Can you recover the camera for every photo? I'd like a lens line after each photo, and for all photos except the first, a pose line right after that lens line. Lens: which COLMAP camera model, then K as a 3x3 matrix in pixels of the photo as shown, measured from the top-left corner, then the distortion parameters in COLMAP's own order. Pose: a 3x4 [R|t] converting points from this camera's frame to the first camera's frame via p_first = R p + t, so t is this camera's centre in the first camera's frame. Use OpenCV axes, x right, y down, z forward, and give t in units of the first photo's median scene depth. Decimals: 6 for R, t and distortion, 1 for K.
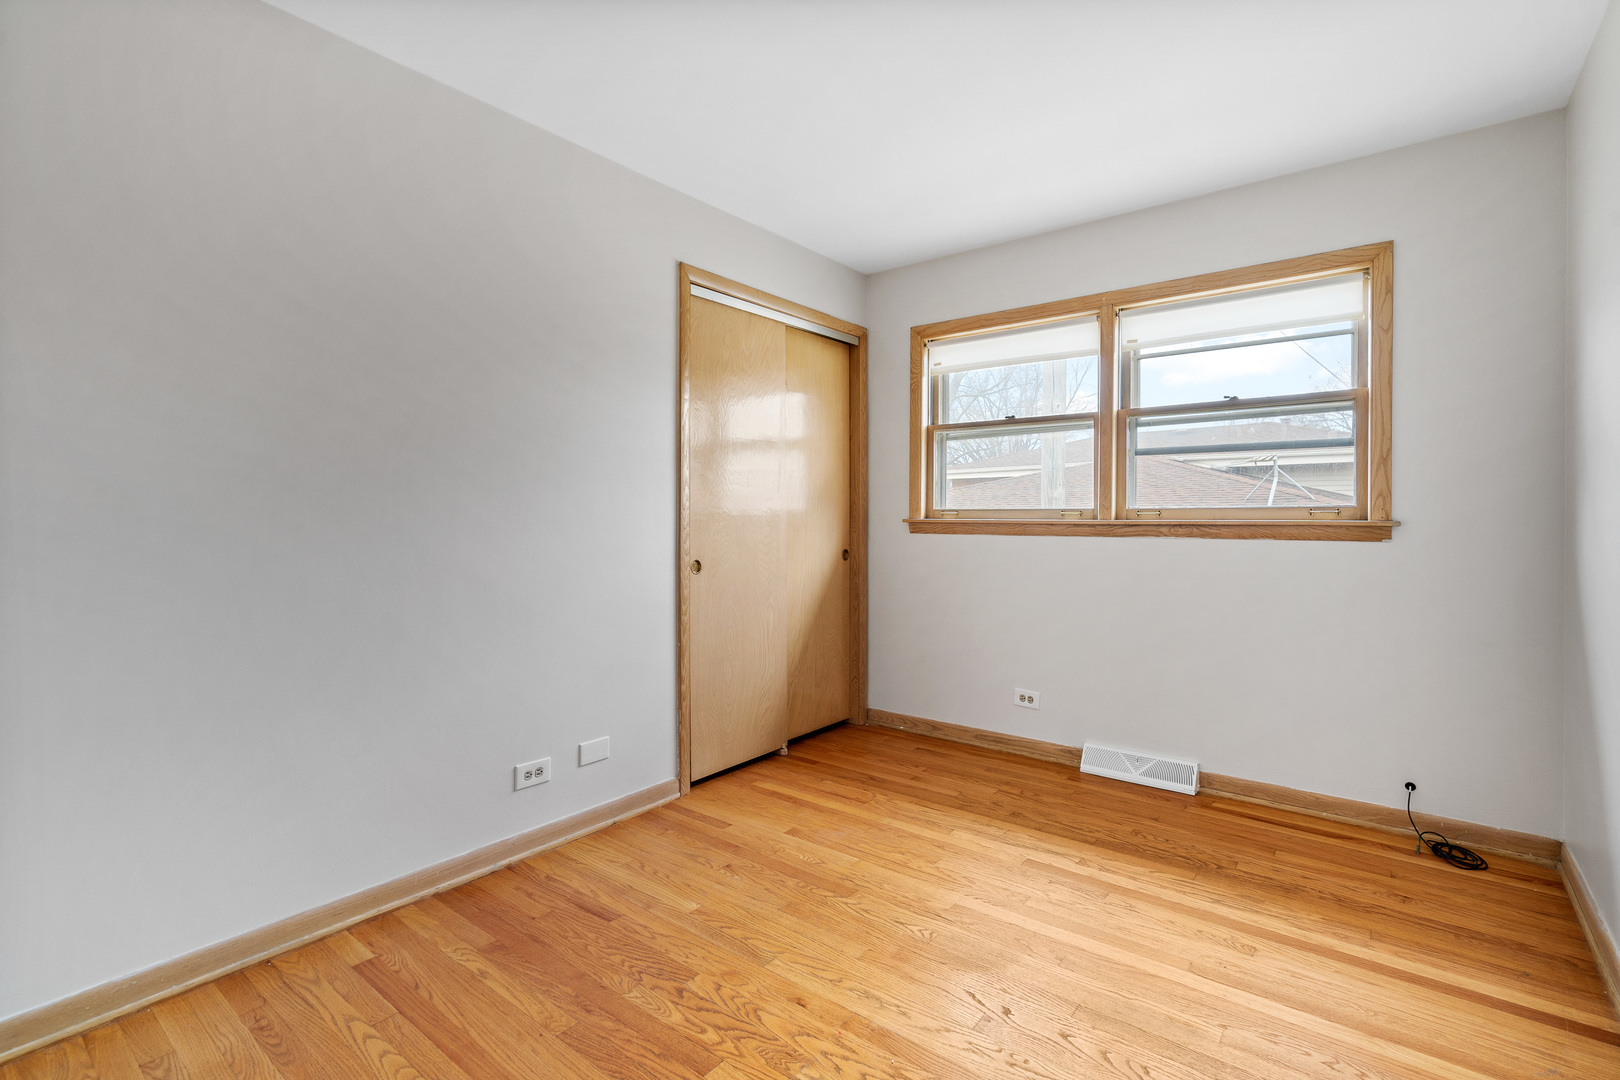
lens RADIAL K [[726.9, 0, 814.4], [0, 726.9, 509.0], [0, 0, 1]] dist [-0.003148, -0.000257]
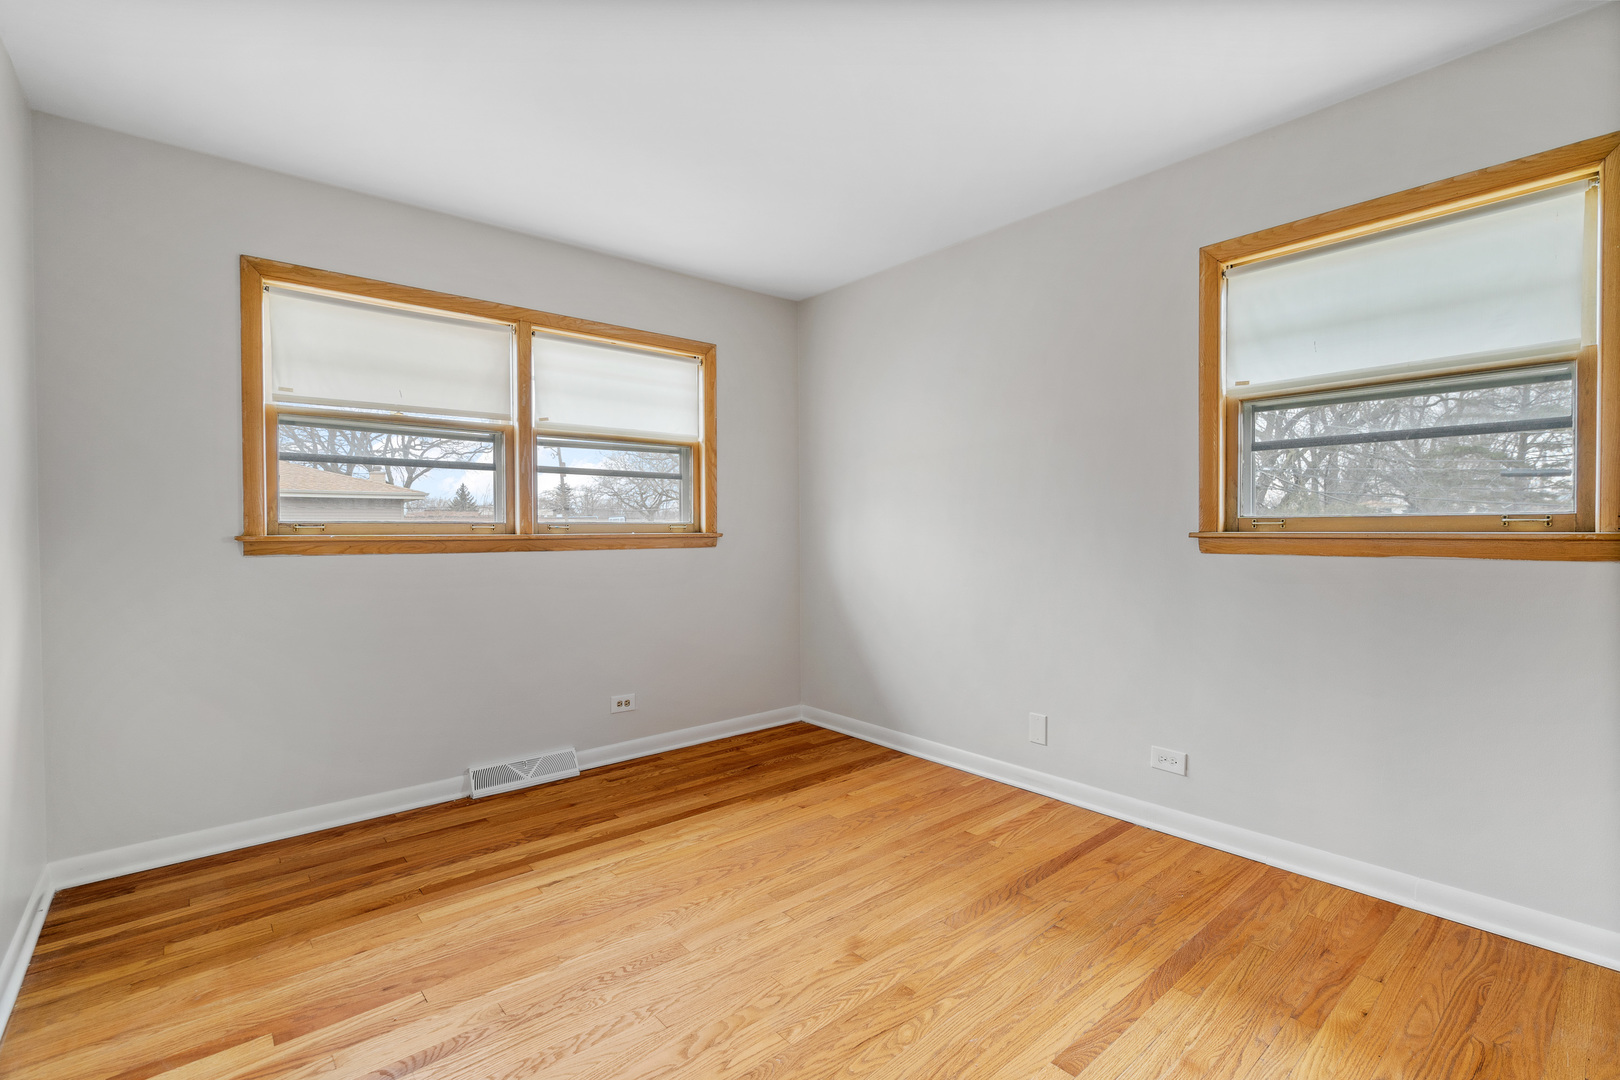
lens RADIAL K [[746.2, 0, 815.3], [0, 746.2, 549.7], [0, 0, 1]] dist [-0.001237, -0.000172]
pose [[0.209154, -0.027085, 0.977508, -0.549105], [-0.005668, 0.999566, 0.028909, 0.003824], [-0.977866, -0.011587, 0.208909, 0.396412]]
